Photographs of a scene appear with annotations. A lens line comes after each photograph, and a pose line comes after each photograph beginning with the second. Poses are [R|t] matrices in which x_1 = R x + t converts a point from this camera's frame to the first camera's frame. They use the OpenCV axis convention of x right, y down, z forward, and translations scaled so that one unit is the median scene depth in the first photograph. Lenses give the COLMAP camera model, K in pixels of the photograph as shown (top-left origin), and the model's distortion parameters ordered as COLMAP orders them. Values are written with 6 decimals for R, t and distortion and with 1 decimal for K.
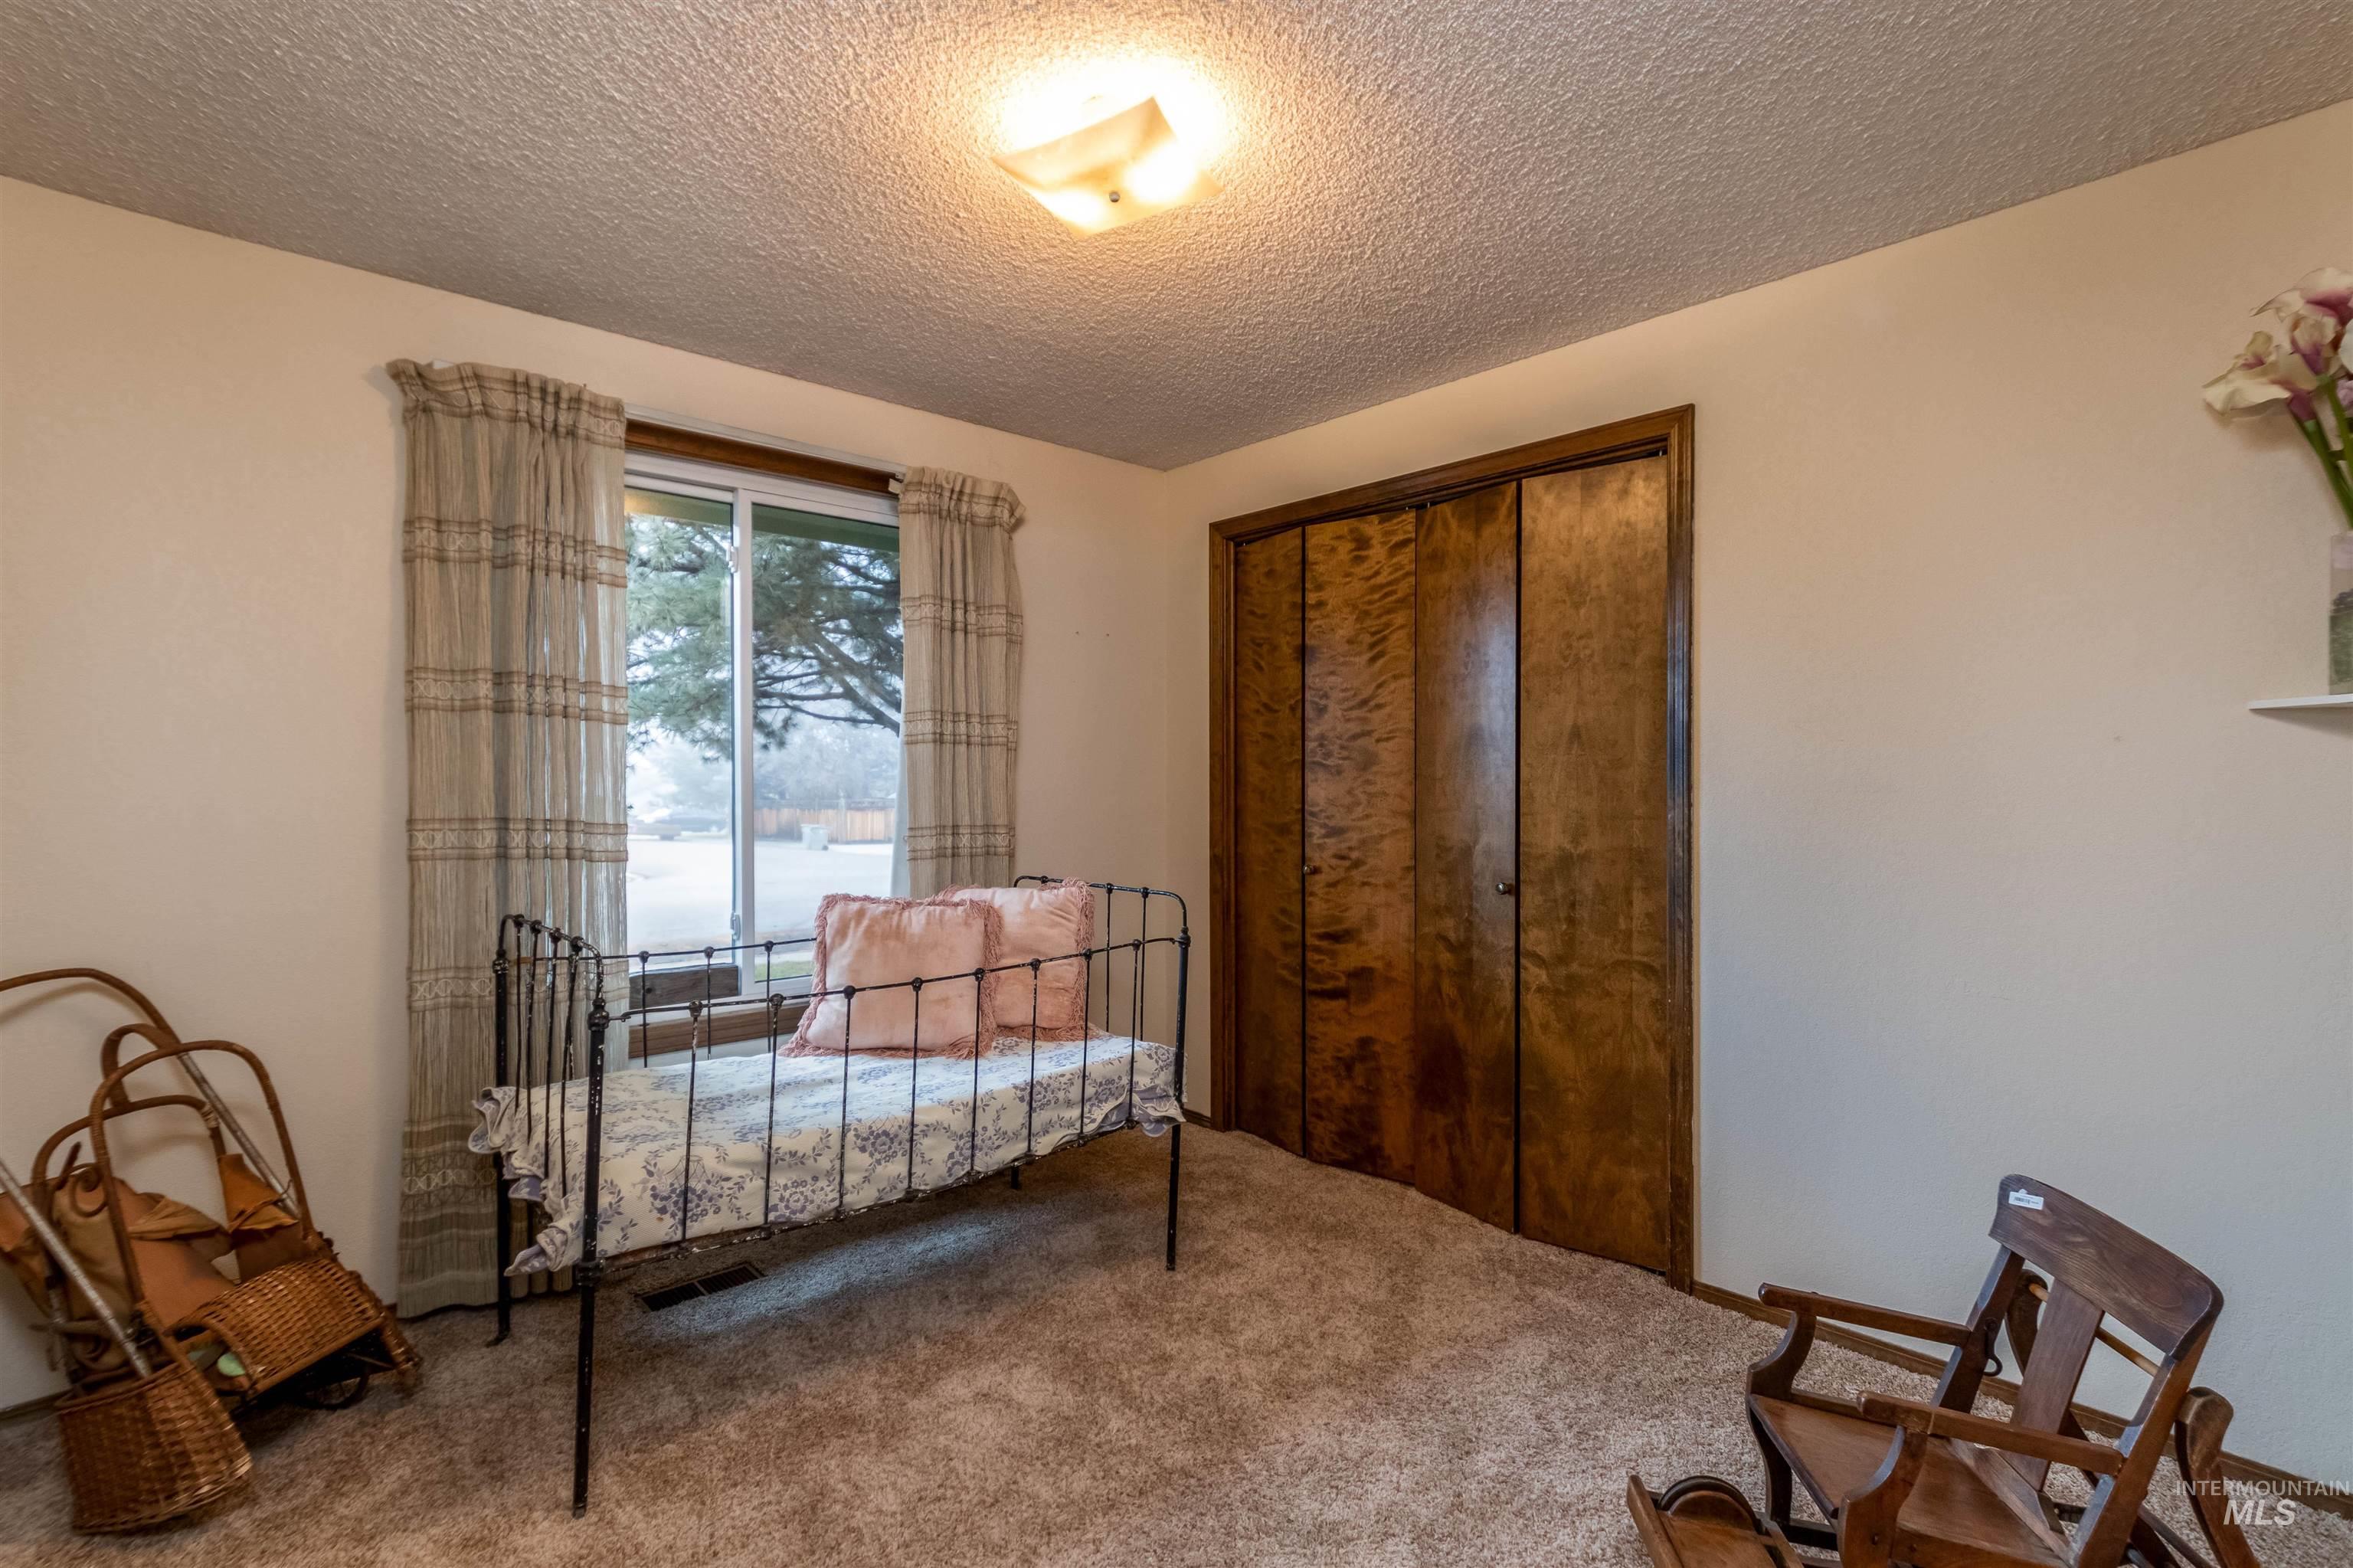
lens RADIAL K [[1119.8, 0, 1180.3], [0, 1119.8, 792.3], [0, 0, 1]] dist [0.000774, -0.000135]
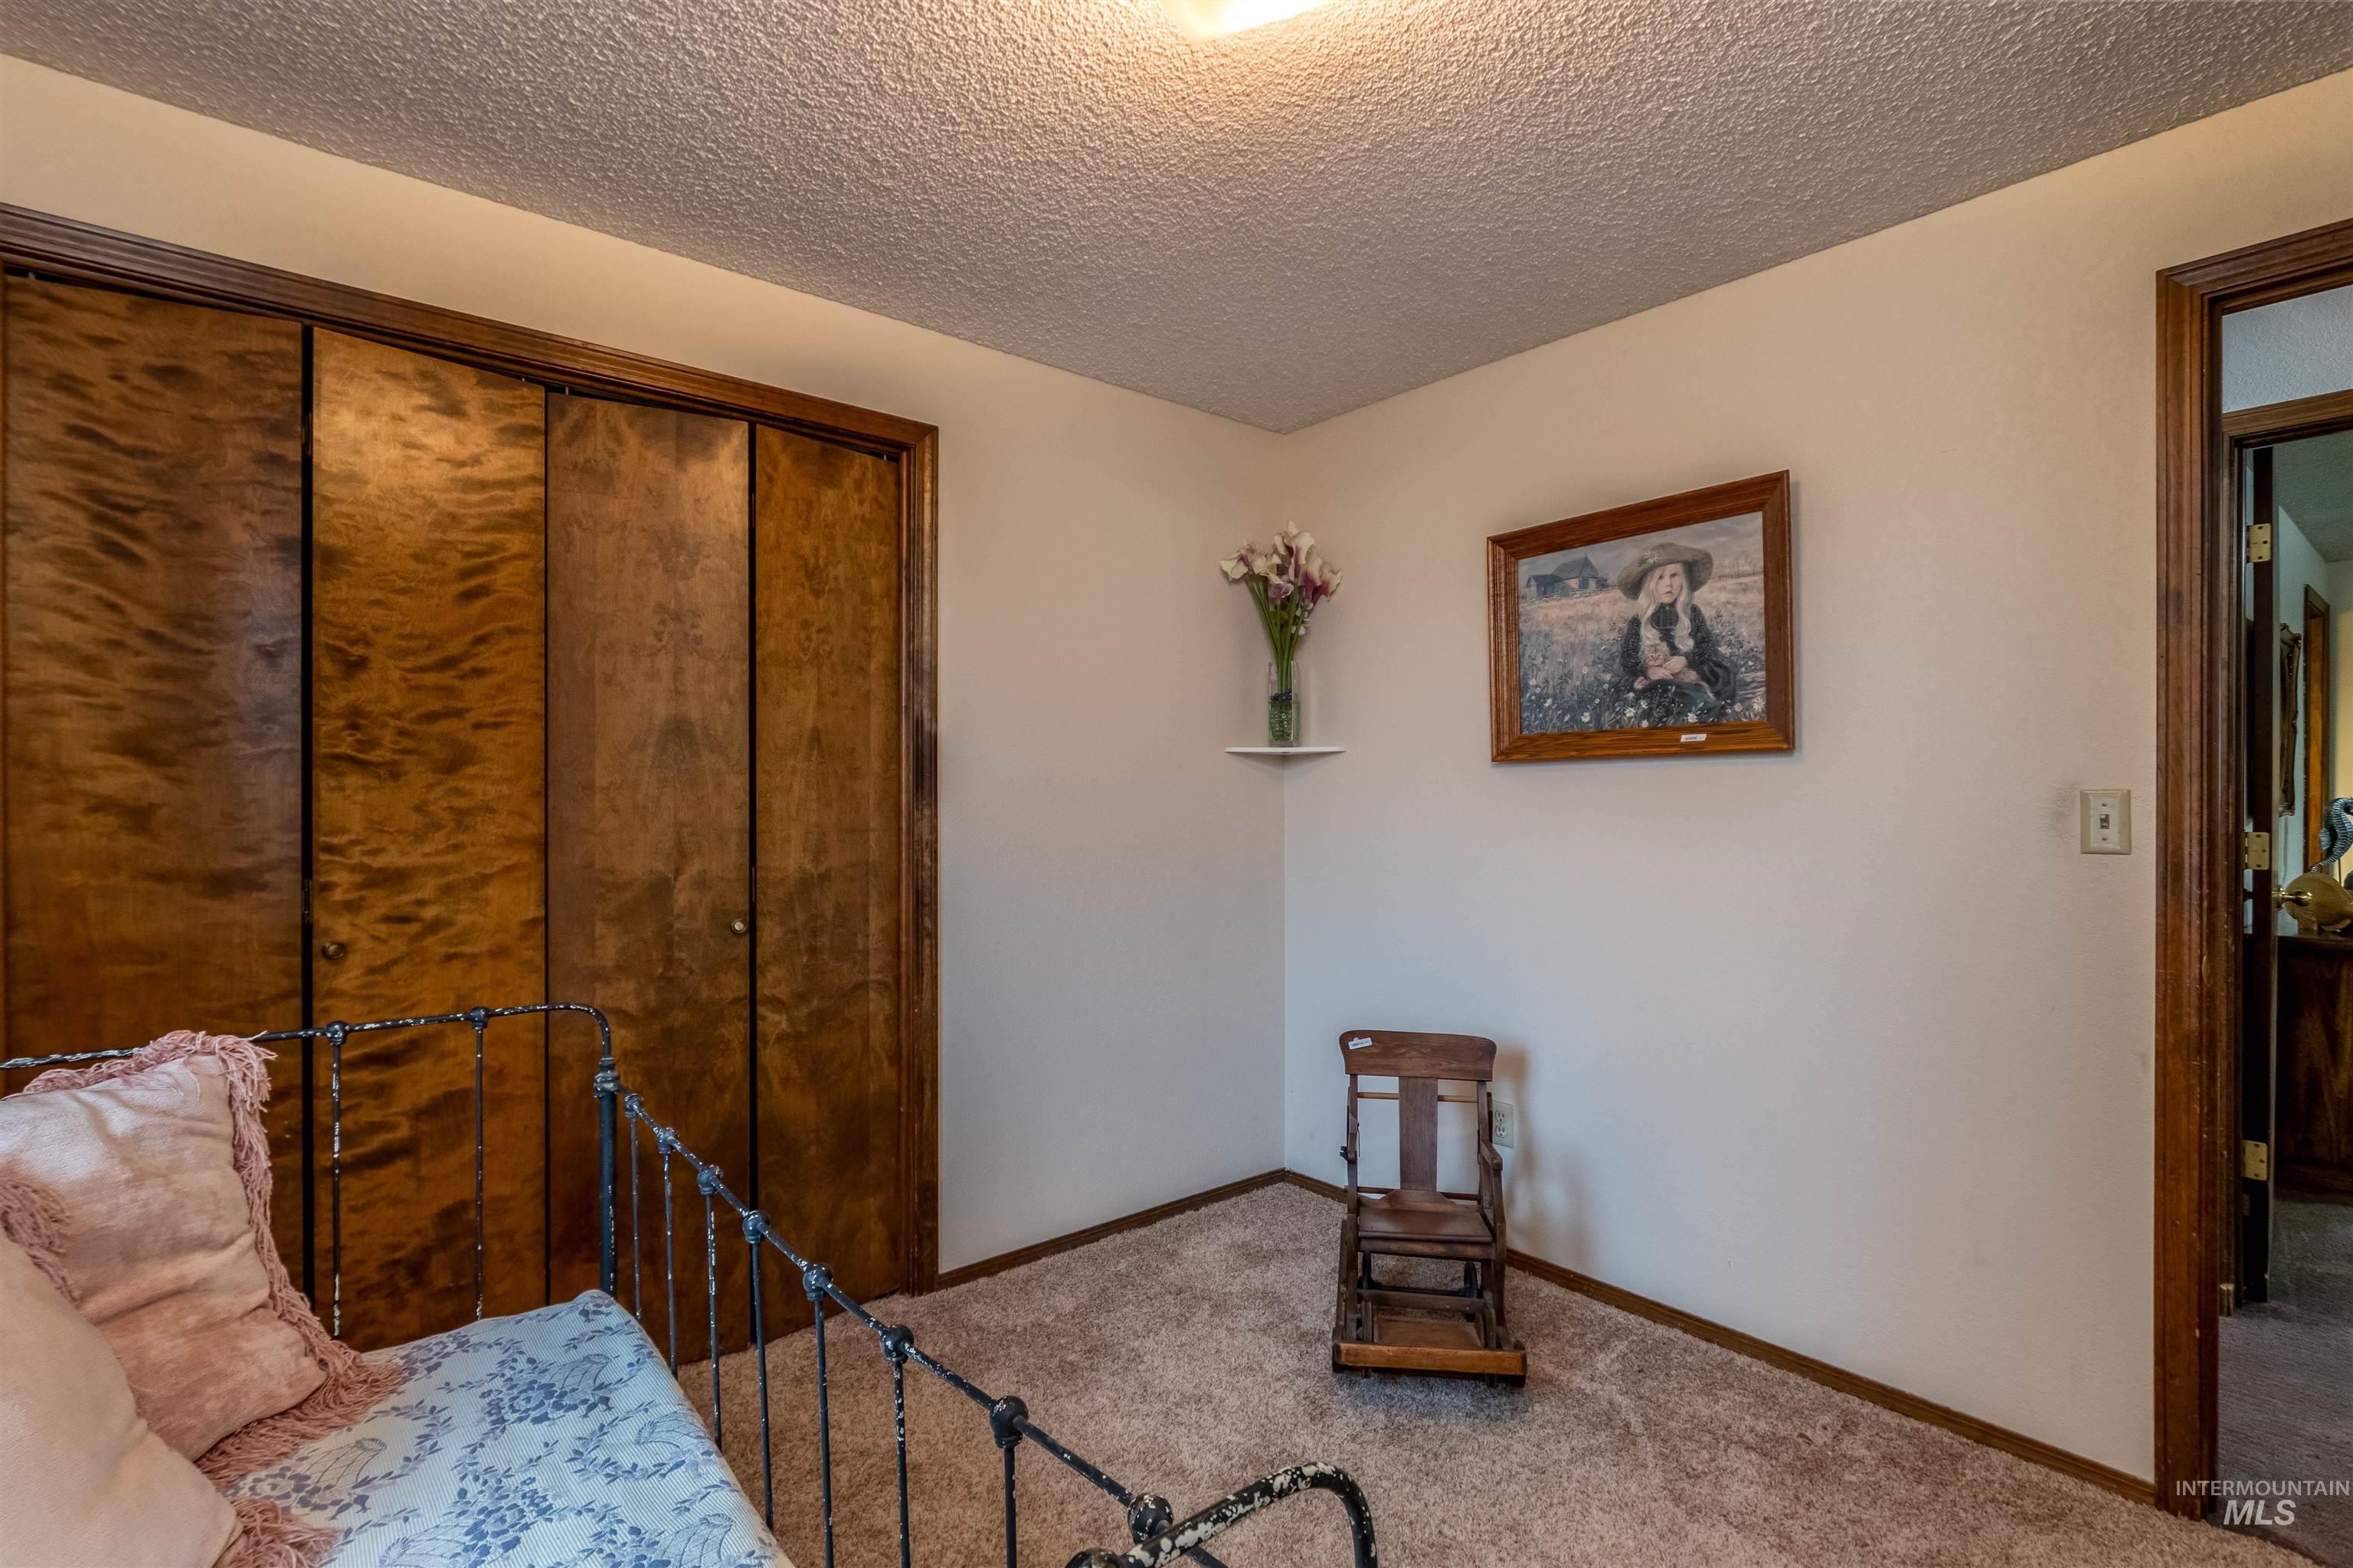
lens RADIAL K [[1119.8, 0, 1180.3], [0, 1119.8, 792.3], [0, 0, 1]] dist [0.000774, -0.000135]
pose [[0.021657, -0.001520, 0.999764, -0.510471], [0.004650, 0.999988, 0.001420, -0.009131], [-0.999755, 0.004618, 0.021663, 0.674416]]
